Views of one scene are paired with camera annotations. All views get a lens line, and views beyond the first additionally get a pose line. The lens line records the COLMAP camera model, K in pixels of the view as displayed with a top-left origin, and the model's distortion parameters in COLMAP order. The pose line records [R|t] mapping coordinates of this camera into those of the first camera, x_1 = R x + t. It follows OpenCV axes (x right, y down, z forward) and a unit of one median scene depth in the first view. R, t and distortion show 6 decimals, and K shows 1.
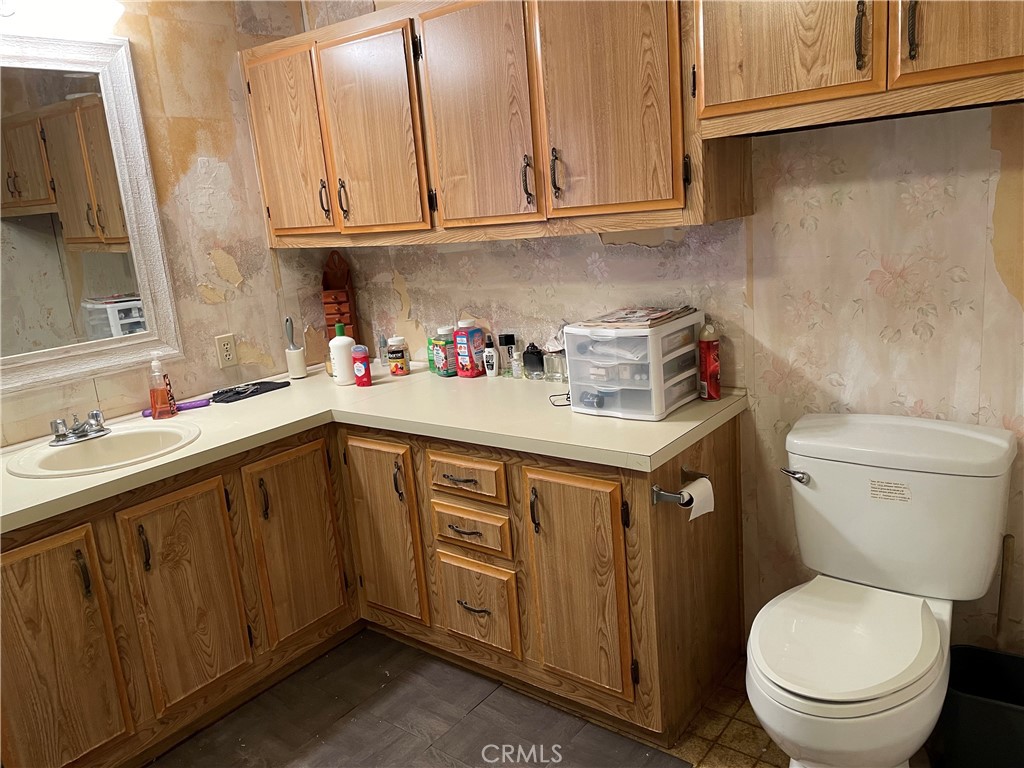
lens RADIAL K [[774.1, 0, 510.0], [0, 774.1, 381.9], [0, 0, 1]] dist [0.094245, -0.120247]
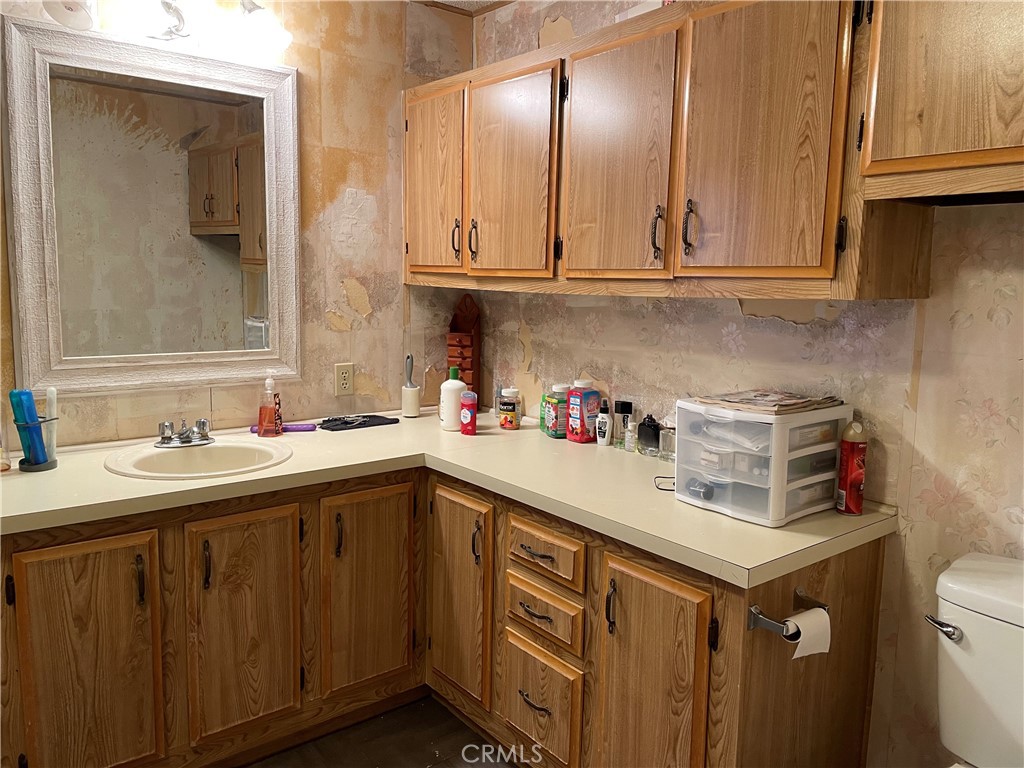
lens RADIAL K [[774.1, 0, 508.1], [0, 774.1, 379.7], [0, 0, 1]] dist [0.094245, -0.120247]
pose [[0.966099, 0.134101, -0.220613, 0.072212], [-0.152246, 0.986047, -0.067331, -0.005481], [0.208506, 0.098636, 0.973035, 0.100908]]
